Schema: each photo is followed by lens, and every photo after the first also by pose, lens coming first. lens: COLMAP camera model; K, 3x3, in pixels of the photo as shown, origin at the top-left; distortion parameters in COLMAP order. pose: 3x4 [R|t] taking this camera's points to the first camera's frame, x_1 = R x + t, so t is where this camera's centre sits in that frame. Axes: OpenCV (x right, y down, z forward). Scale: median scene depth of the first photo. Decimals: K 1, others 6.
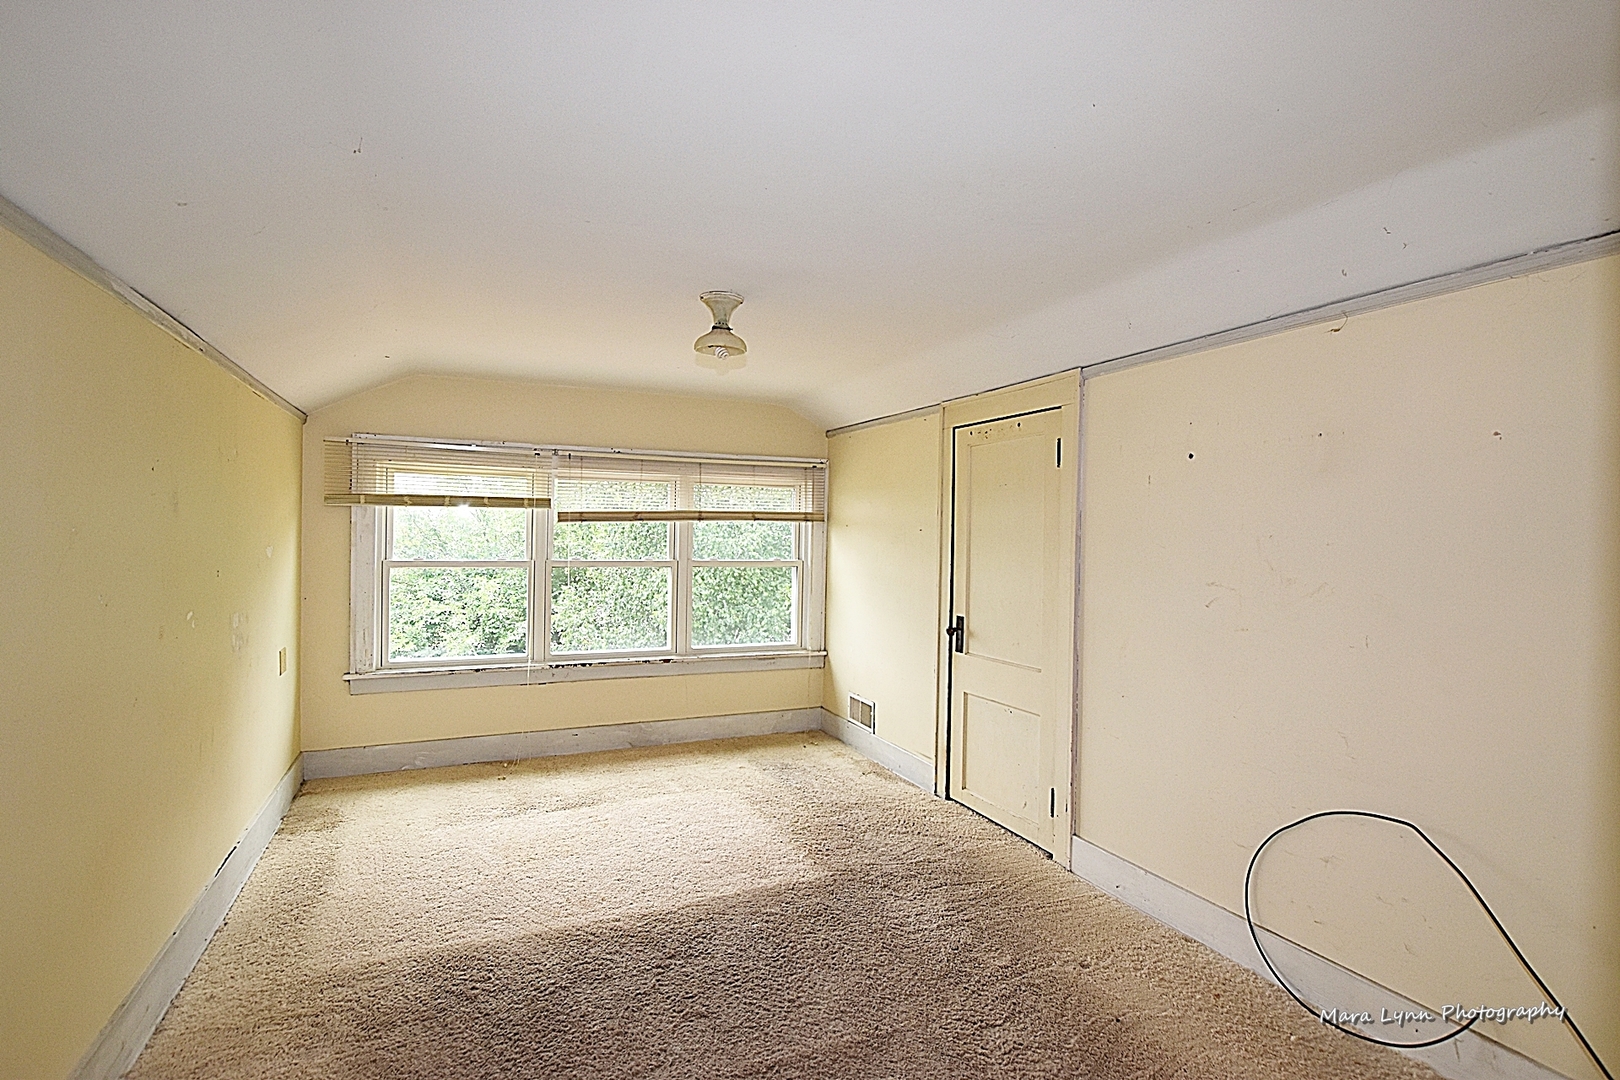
lens RADIAL K [[767.5, 0, 808.4], [0, 767.5, 535.0], [0, 0, 1]] dist [-0.027144, 0.002076]
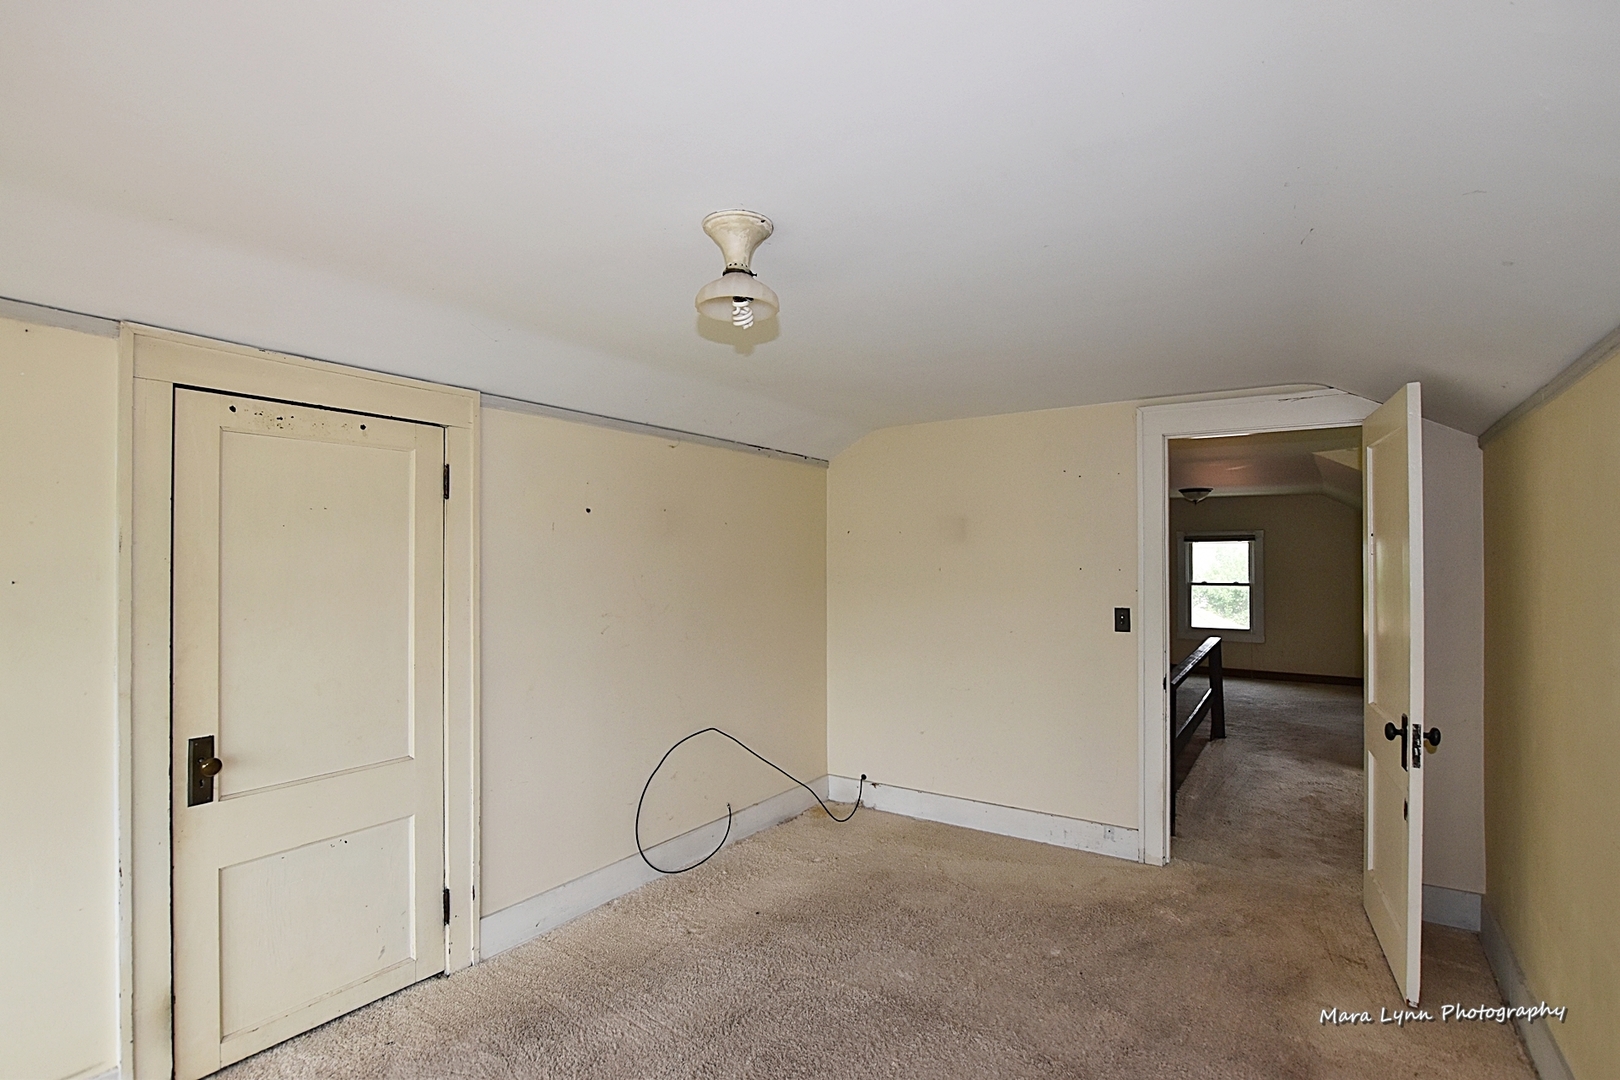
lens RADIAL K [[767.5, 0, 808.4], [0, 767.5, 535.0], [0, 0, 1]] dist [-0.027144, 0.002076]
pose [[-0.519801, 0.005789, 0.854268, -0.582266], [-0.012969, 0.999808, -0.014667, -0.042744], [-0.854189, -0.018703, -0.519626, 1.096085]]
